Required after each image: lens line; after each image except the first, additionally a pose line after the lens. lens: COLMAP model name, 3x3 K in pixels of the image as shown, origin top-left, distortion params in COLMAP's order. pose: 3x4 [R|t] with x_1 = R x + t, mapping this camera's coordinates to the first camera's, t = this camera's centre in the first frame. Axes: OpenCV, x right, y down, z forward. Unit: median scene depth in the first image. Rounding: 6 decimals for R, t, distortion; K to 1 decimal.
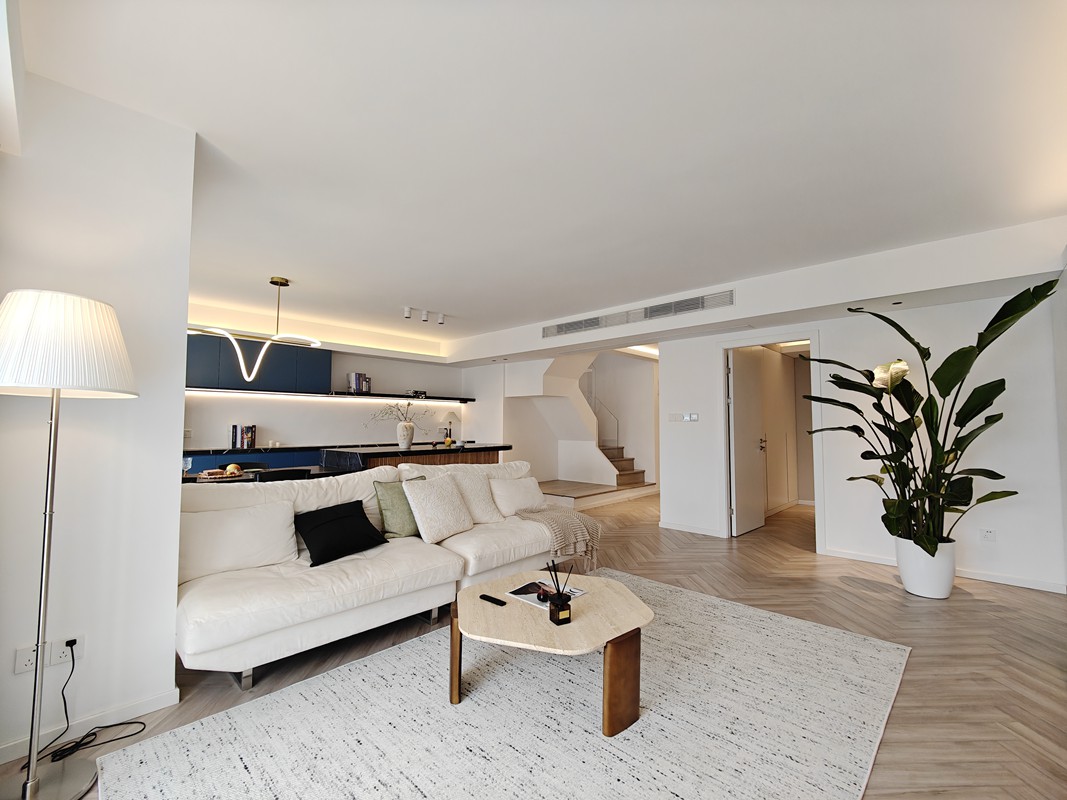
lens RADIAL K [[465.0, 0, 533.5], [0, 465.0, 400.0], [0, 0, 1]] dist [-0.000827, -0.000083]
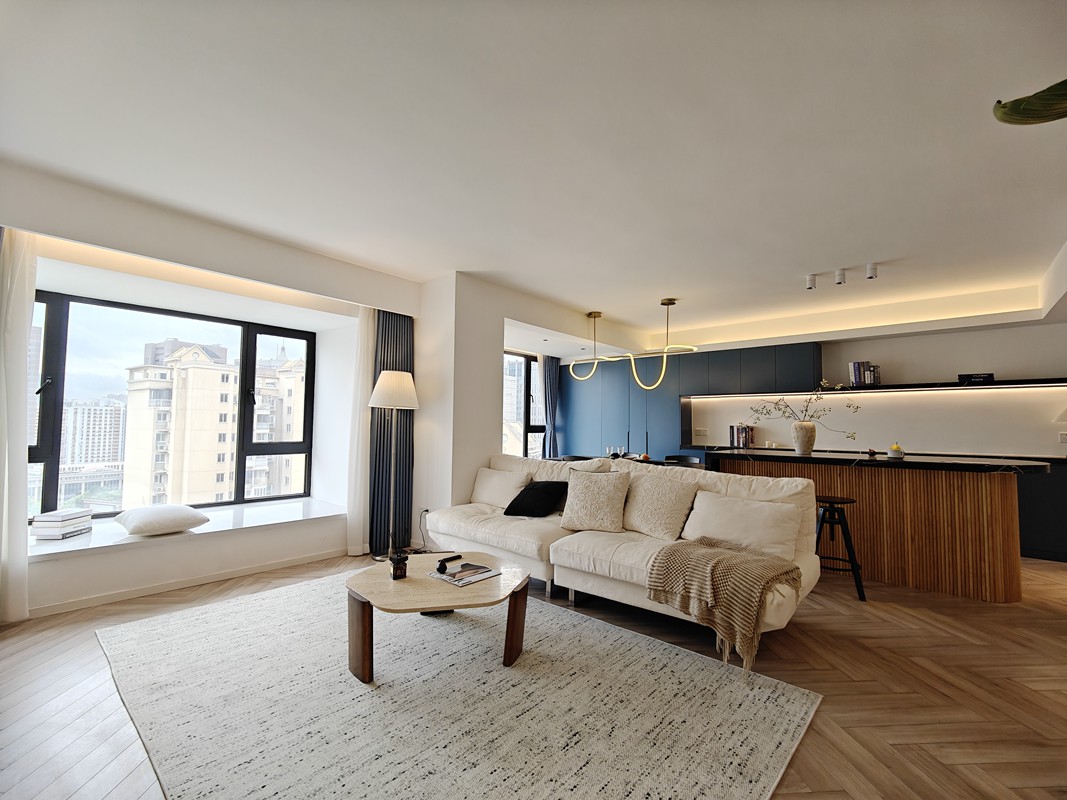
lens RADIAL K [[468.4, 0, 533.5], [0, 468.4, 400.0], [0, 0, 1]] dist [0.010759, -0.000270]
pose [[0.043268, -0.056714, -0.997452, 0.492680], [0.043062, 0.997565, -0.054853, 0.034276], [0.998135, -0.040579, 0.045605, 0.487537]]
